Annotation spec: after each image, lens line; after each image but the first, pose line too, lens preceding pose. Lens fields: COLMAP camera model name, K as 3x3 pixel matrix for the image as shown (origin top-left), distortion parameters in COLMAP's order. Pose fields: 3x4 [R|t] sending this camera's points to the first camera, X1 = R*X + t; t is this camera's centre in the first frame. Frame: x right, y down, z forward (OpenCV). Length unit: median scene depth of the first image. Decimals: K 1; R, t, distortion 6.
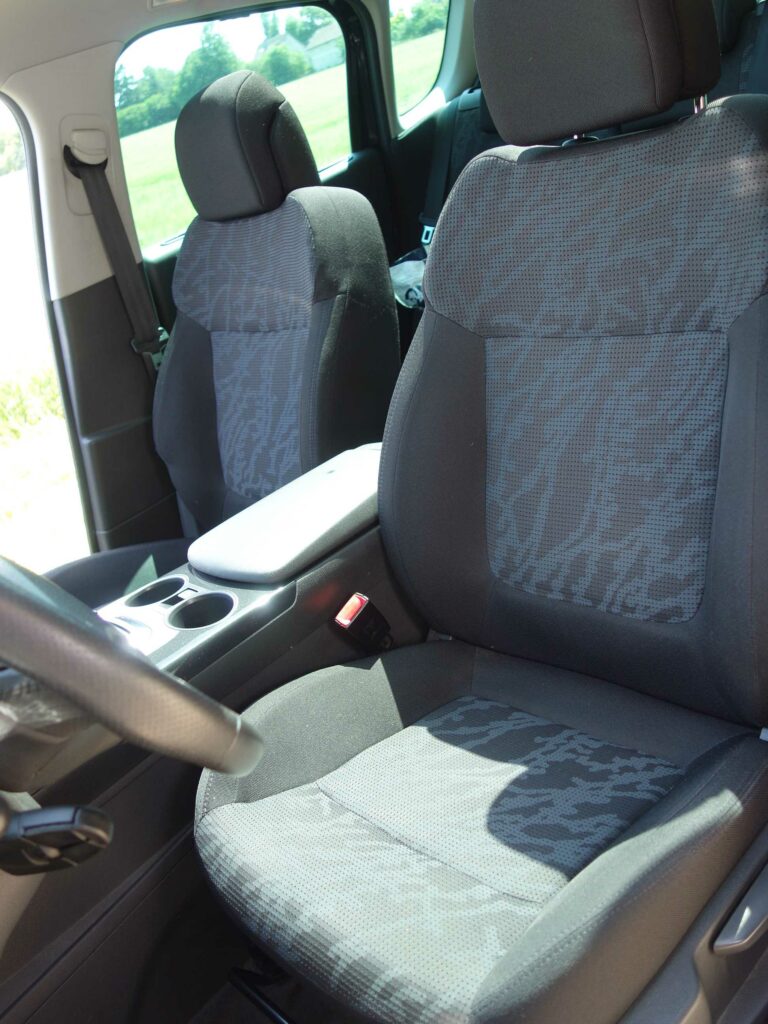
lens RADIAL K [[908.3, 0, 384.8], [0, 908.3, 510.4], [0, 0, 1]] dist [-0.003013, 0.010316]
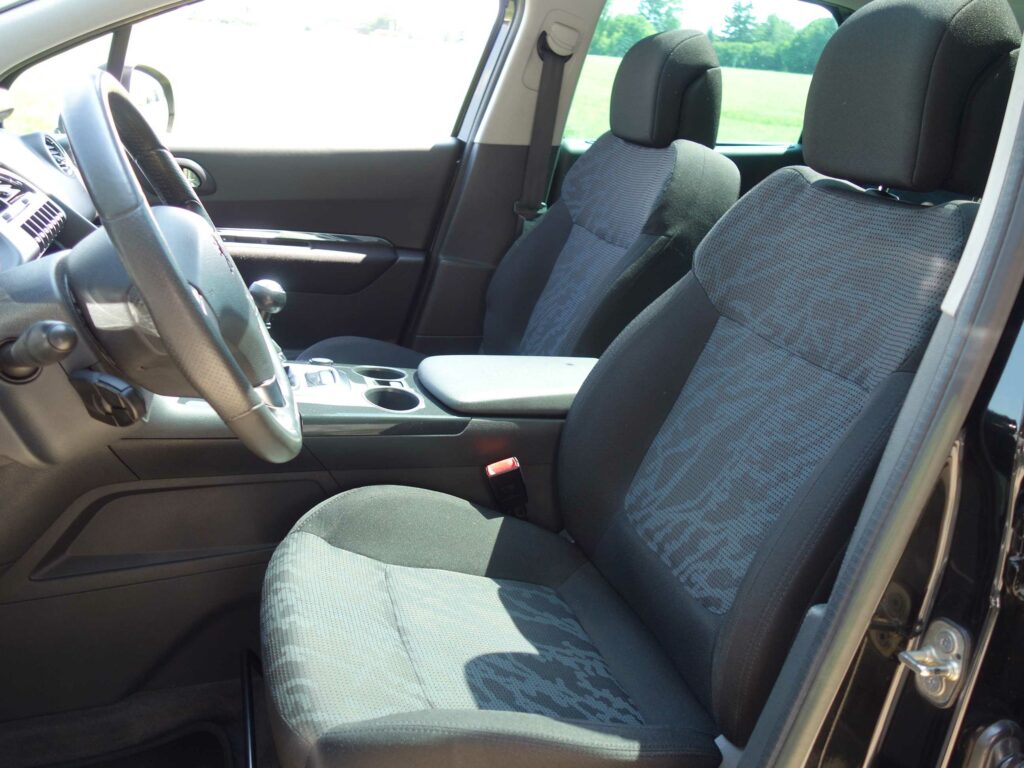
lens RADIAL K [[908.3, 0, 510.7], [0, 908.3, 390.1], [0, 0, 1]] dist [-0.003013, 0.010316]
pose [[0.821622, 0.488378, -0.293982, 0.279599], [-0.504287, 0.863186, 0.024584, -0.008736], [0.265767, 0.128053, 0.955495, -0.118237]]
